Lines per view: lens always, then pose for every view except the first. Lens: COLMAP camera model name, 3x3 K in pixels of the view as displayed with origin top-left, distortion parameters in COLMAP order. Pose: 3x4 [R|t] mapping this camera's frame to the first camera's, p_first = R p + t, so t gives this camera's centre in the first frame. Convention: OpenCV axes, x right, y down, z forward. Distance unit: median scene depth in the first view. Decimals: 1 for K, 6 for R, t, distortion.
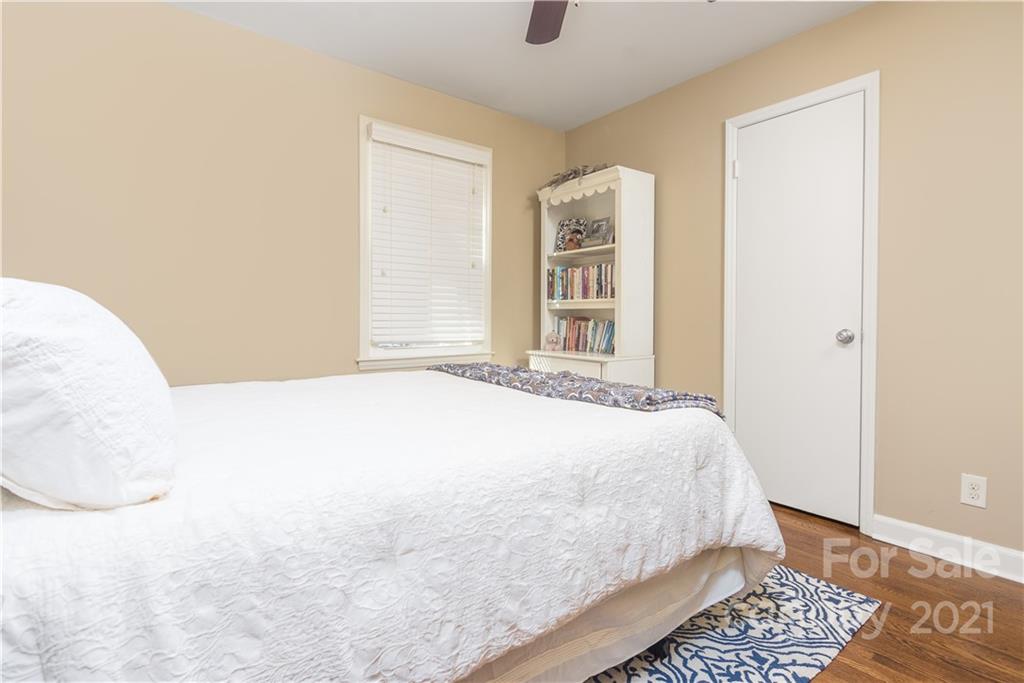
lens RADIAL K [[499.1, 0, 515.8], [0, 499.1, 325.8], [0, 0, 1]] dist [0.004697, -0.012104]
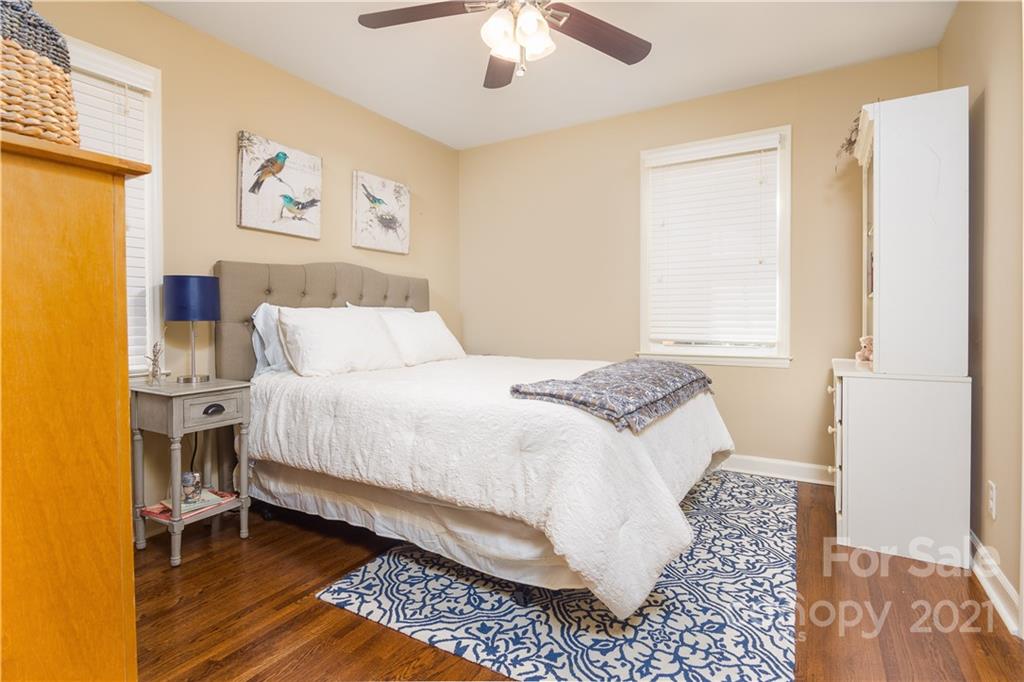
lens RADIAL K [[499.1, 0, 515.8], [0, 499.1, 325.3], [0, 0, 1]] dist [0.004697, -0.012104]
pose [[0.355997, 0.008404, -0.934449, 1.275992], [-0.010902, 0.999929, 0.004839, -0.003906], [0.934423, 0.008464, 0.356063, 0.515830]]
